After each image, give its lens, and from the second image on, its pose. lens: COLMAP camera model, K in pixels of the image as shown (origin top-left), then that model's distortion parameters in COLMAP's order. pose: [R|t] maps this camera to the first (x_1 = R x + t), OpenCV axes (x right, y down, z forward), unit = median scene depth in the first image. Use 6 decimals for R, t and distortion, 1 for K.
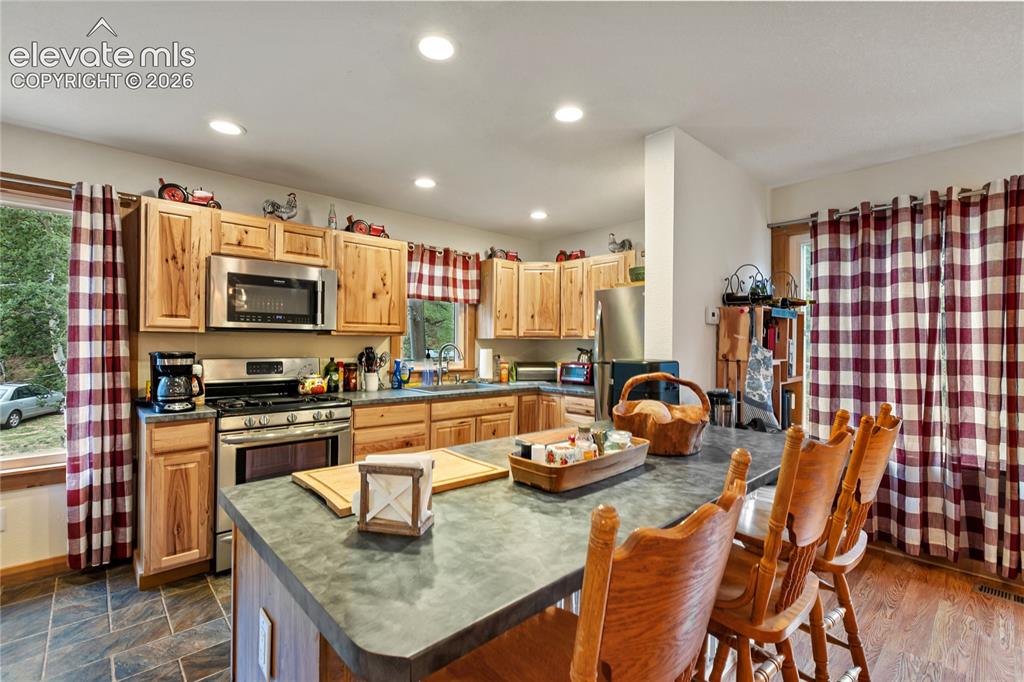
lens RADIAL K [[460.8, 0, 514.1], [0, 460.8, 341.3], [0, 0, 1]] dist [-0.000497, 0.000686]
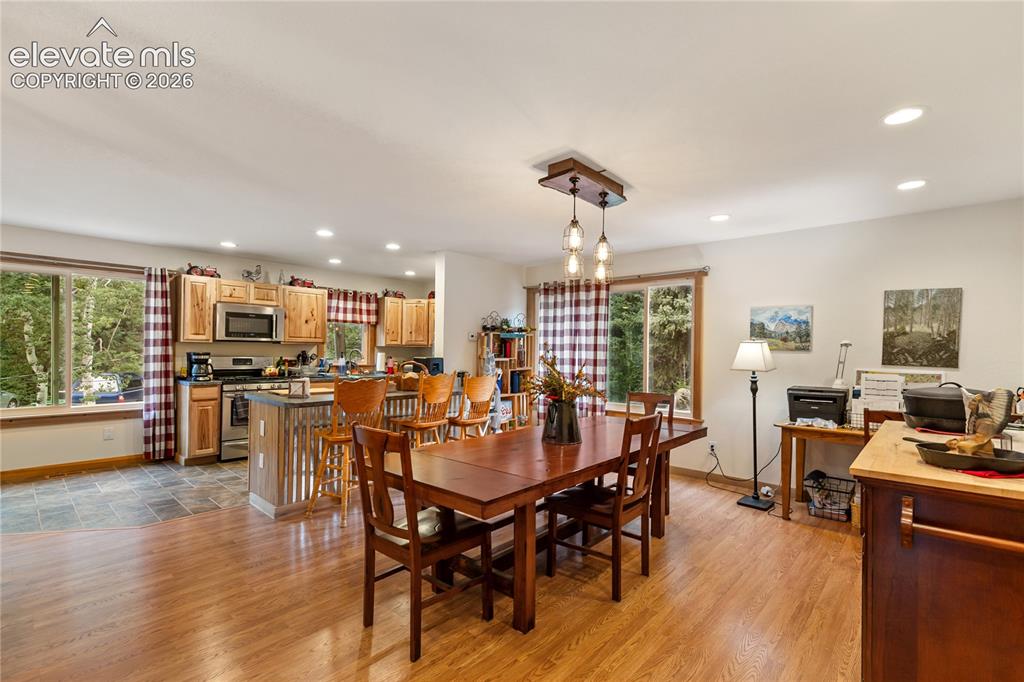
lens RADIAL K [[460.8, 0, 518.1], [0, 460.8, 349.8], [0, 0, 1]] dist [-0.000048, 0.000082]
pose [[0.995239, 0.007128, 0.097207, 0.434524], [-0.007607, 0.999961, 0.004554, -0.007270], [-0.097170, -0.005271, 0.995254, -1.092507]]
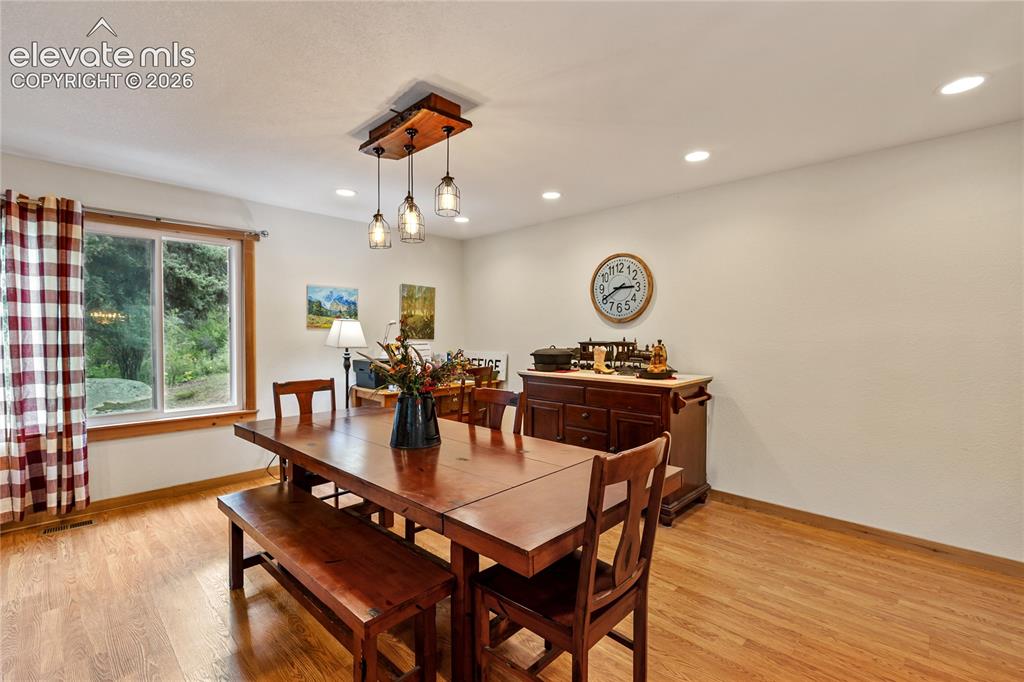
lens RADIAL K [[460.8, 0, 514.1], [0, 460.8, 341.3], [0, 0, 1]] dist [-0.000497, 0.000686]
pose [[-0.049129, -0.022913, 0.998530, -0.235875], [-0.002739, 0.999736, 0.022806, 0.002840], [-0.998789, -0.001615, -0.049179, -0.165245]]
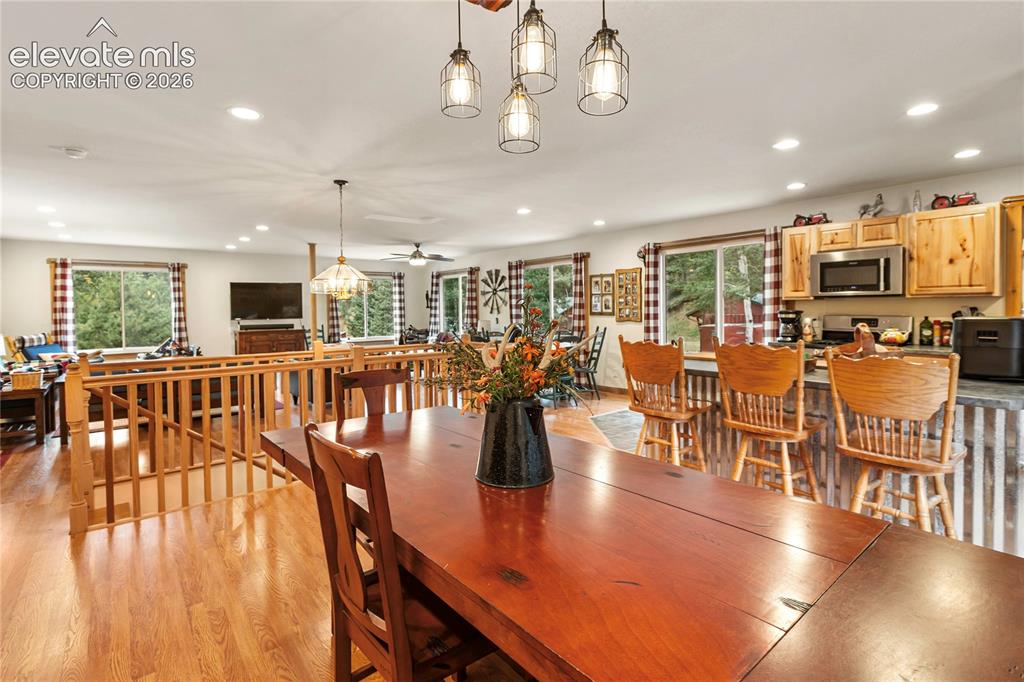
lens RADIAL K [[486.7, 0, 524.2], [0, 486.7, 318.1], [0, 0, 1]] dist [-0.000237, 0.000255]
pose [[-0.064486, 0.012863, -0.997836, 1.228134], [0.011863, 0.999856, 0.012122, 0.015846], [0.997848, -0.011056, -0.064630, 0.056660]]
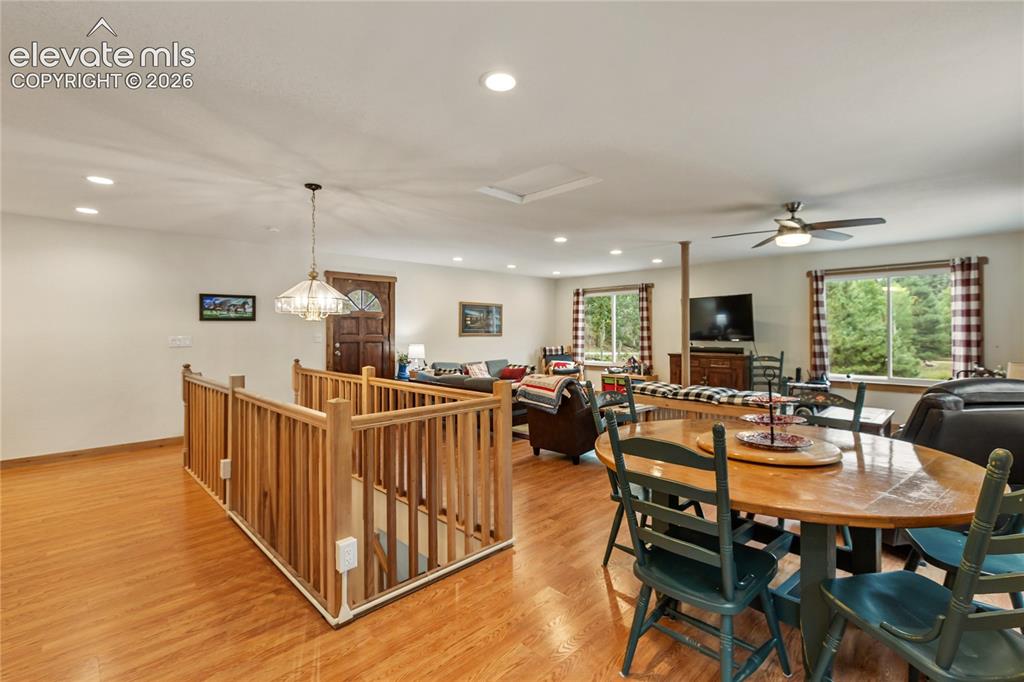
lens RADIAL K [[460.8, 0, 514.1], [0, 460.8, 341.3], [0, 0, 1]] dist [-0.000497, 0.000686]
pose [[-0.999667, -0.004079, -0.025489, -0.880268], [-0.004605, 0.999778, 0.020573, -0.003297], [0.025399, 0.020684, -0.999463, 0.700534]]
